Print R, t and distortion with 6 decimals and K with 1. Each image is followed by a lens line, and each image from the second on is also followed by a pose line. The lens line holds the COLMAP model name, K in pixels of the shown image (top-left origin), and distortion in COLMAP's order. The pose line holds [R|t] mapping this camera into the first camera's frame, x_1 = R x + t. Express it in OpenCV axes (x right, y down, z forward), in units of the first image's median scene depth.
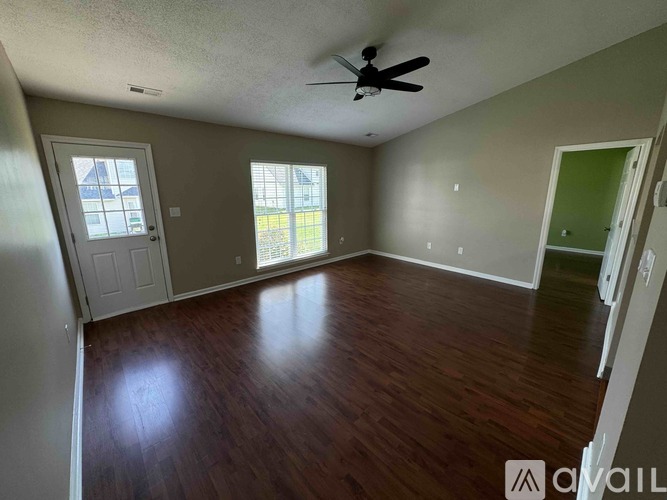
lens RADIAL K [[265.2, 0, 333.5], [0, 265.2, 250.0], [0, 0, 1]] dist [-0.001297, -0.000075]
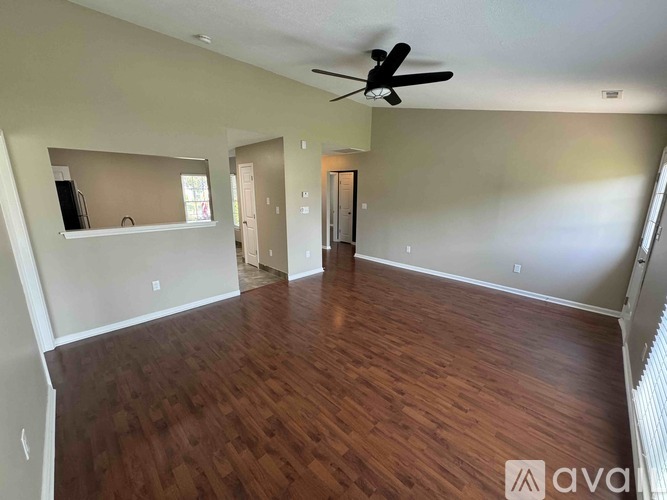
lens RADIAL K [[265.2, 0, 333.5], [0, 265.2, 250.0], [0, 0, 1]] dist [-0.001297, -0.000075]
pose [[-0.999194, 0.007653, -0.039403, 0.259579], [-0.009928, 0.904033, 0.427348, -0.389791], [0.038892, 0.427395, -0.903228, 1.625331]]
